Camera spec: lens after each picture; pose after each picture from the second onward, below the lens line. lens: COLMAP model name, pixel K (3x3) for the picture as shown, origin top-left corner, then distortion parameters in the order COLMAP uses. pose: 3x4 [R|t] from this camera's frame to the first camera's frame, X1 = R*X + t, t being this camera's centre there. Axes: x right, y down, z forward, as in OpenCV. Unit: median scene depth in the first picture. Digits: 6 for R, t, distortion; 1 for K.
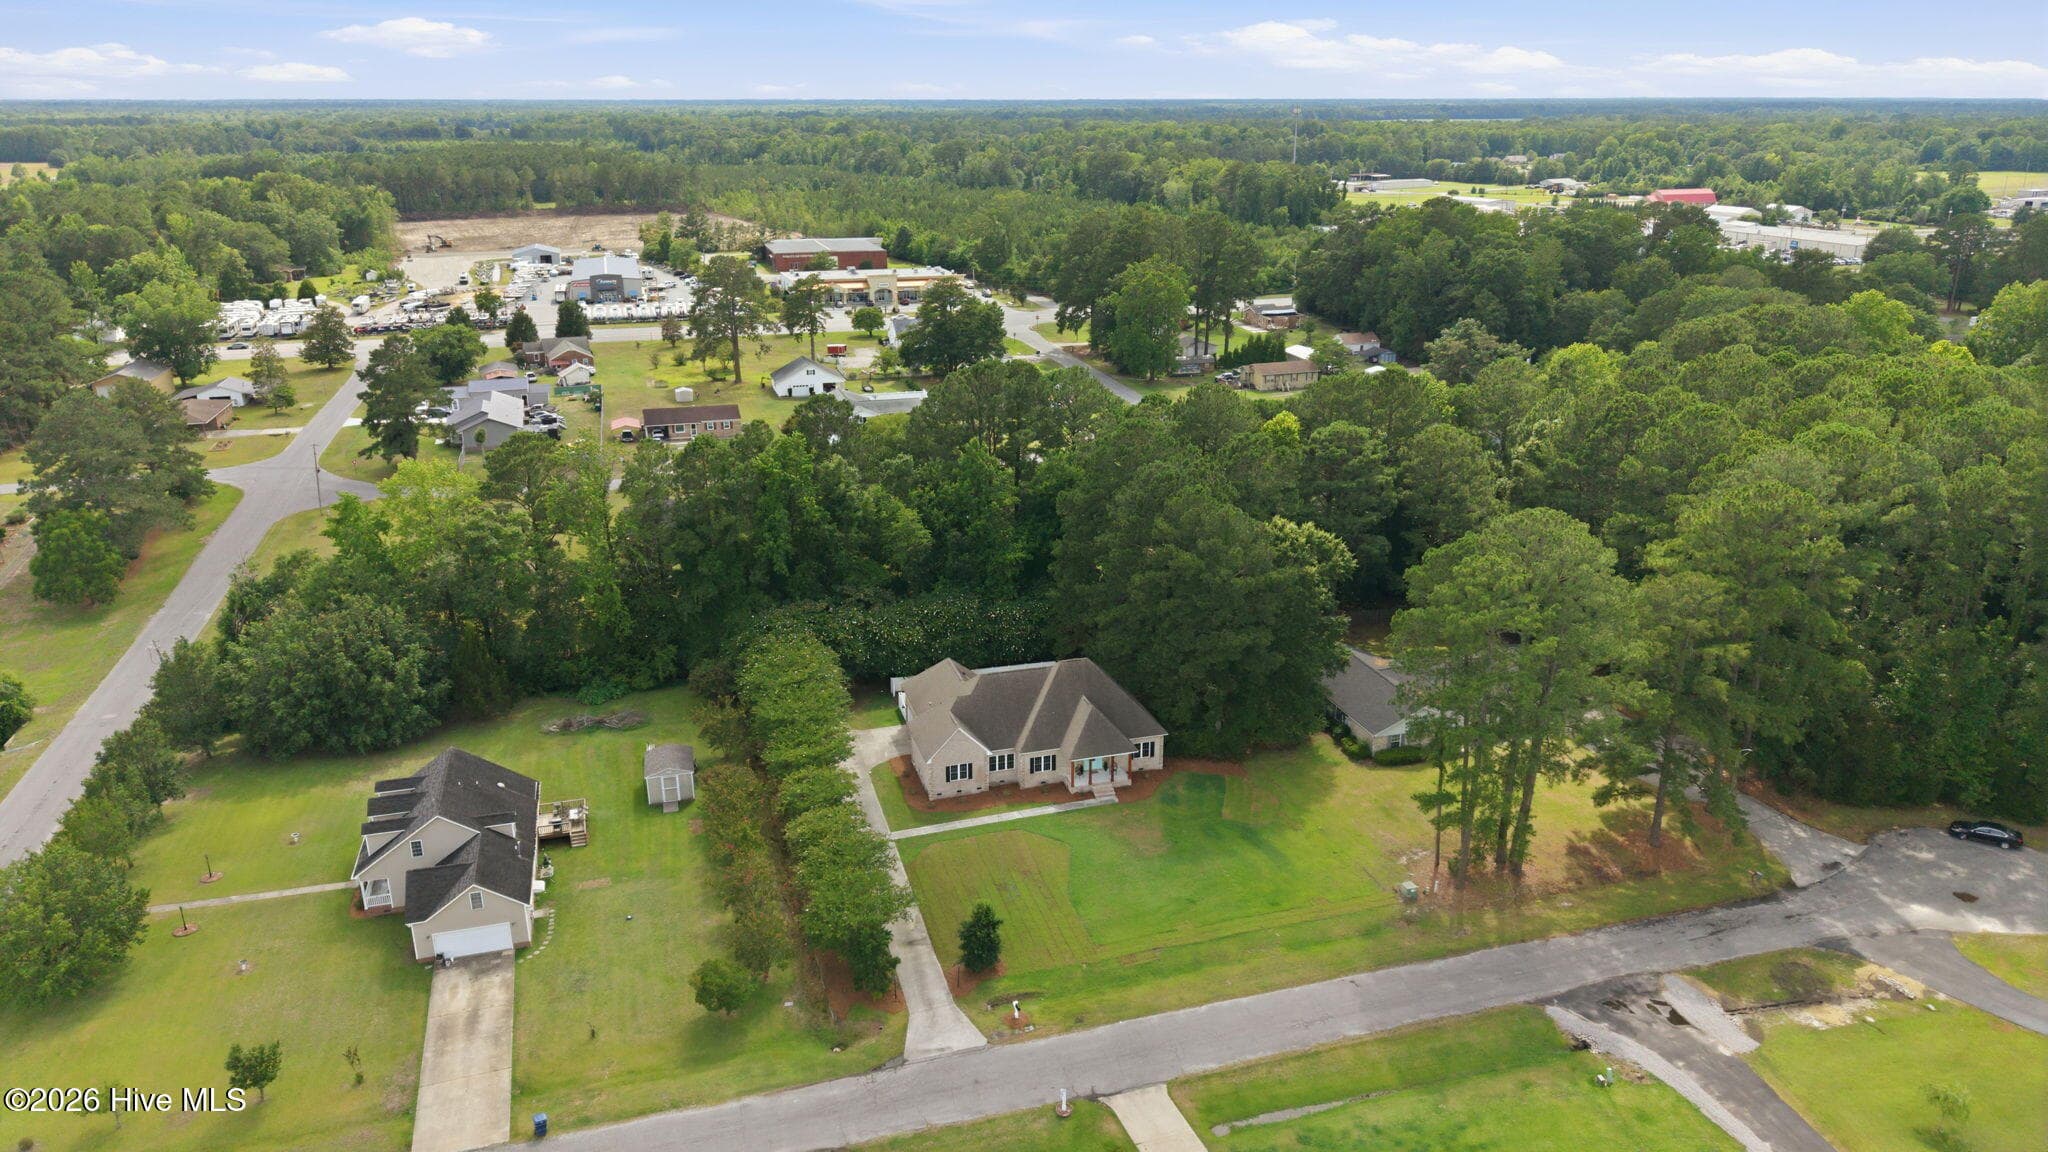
lens RADIAL K [[1376.7, 0, 1021.6], [0, 1376.7, 580.9], [0, 0, 1]] dist [0.037681, -0.033661]
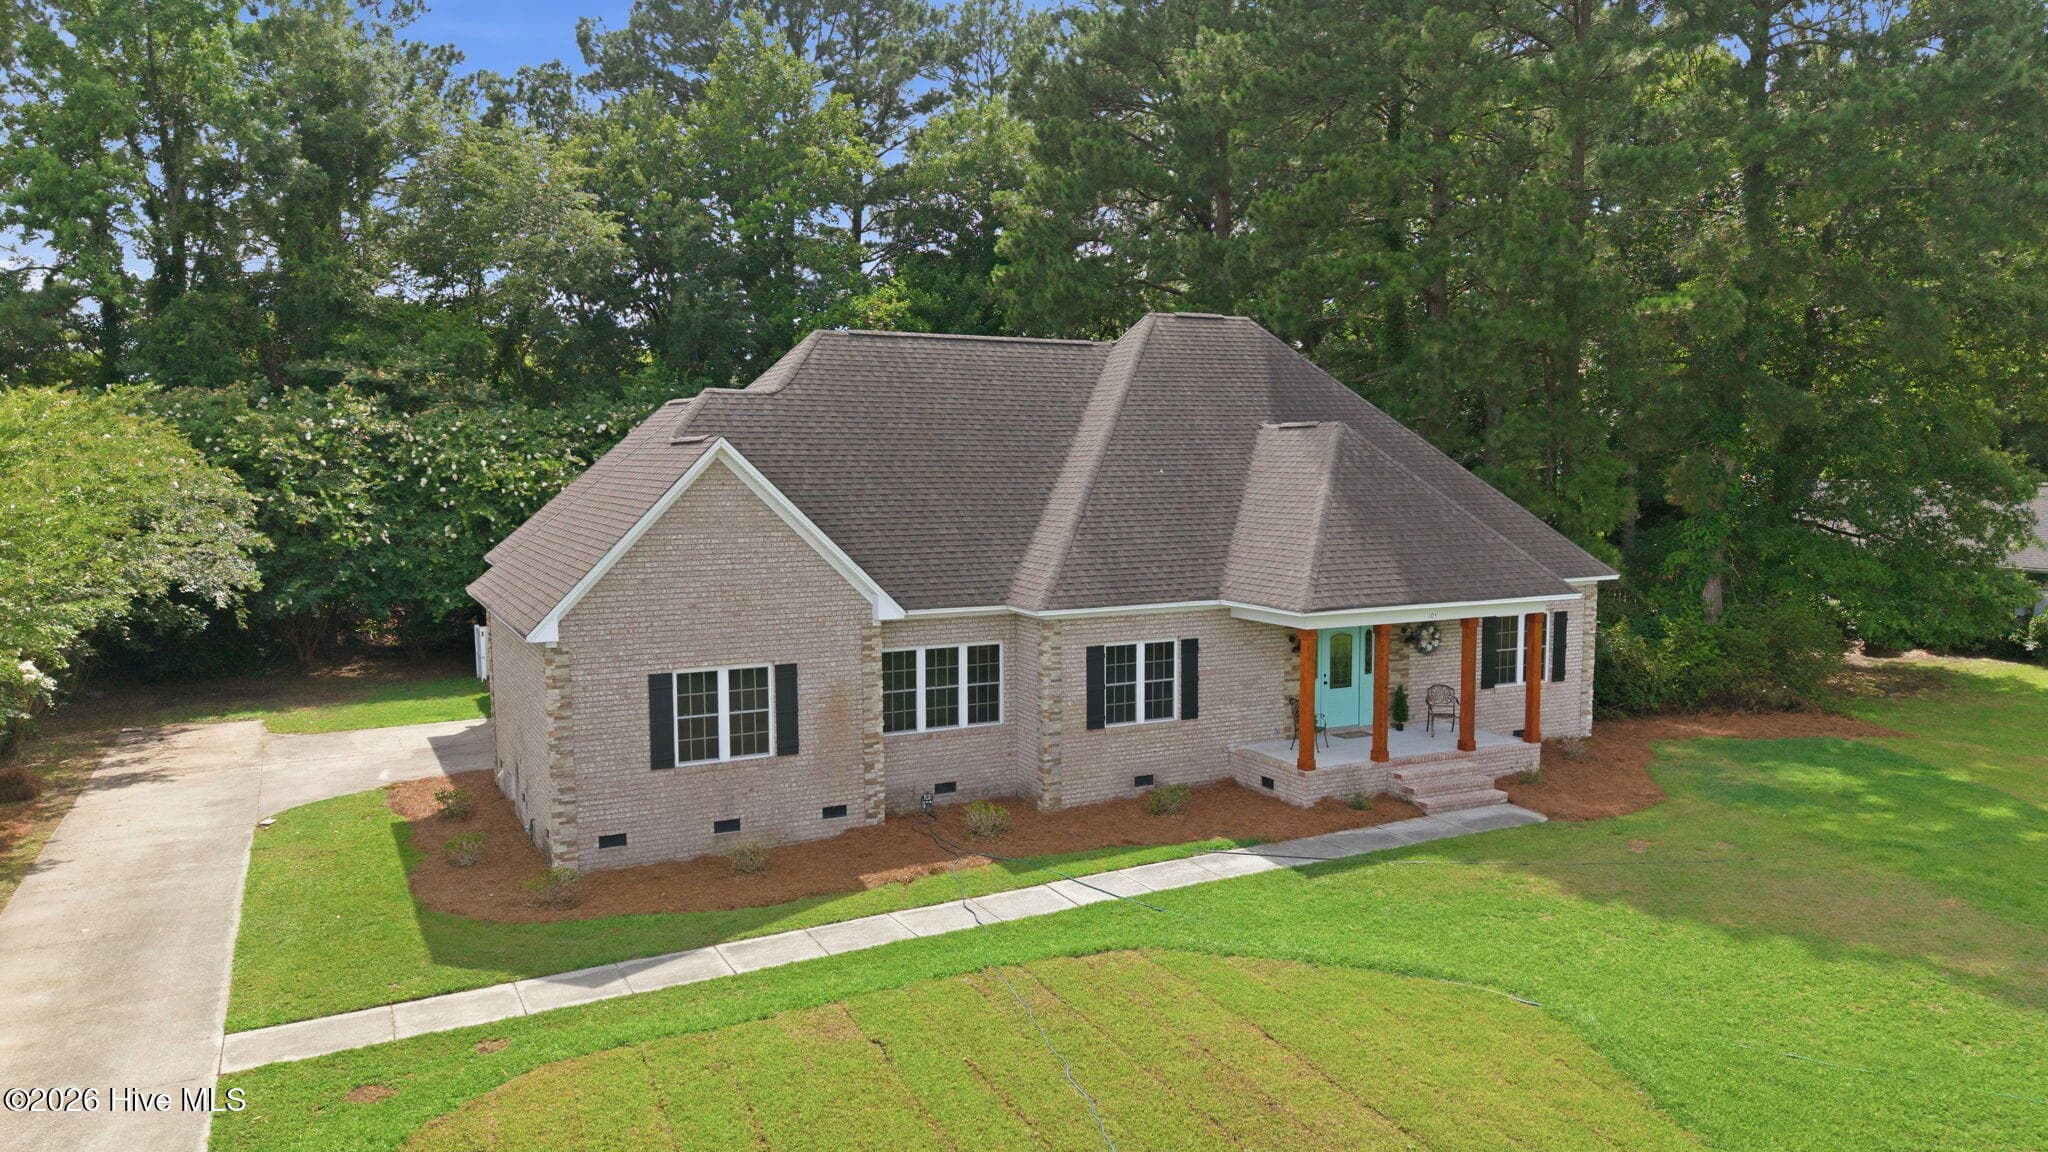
lens RADIAL K [[1452.4, 0, 1106.6], [0, 1452.4, 602.0], [0, 0, 1]] dist [0.070183, -0.000743]
pose [[0.977457, -0.024233, 0.209739, -0.033118], [0.073670, 0.970103, -0.231242, 0.159343], [-0.197865, 0.241481, 0.950019, 0.734660]]
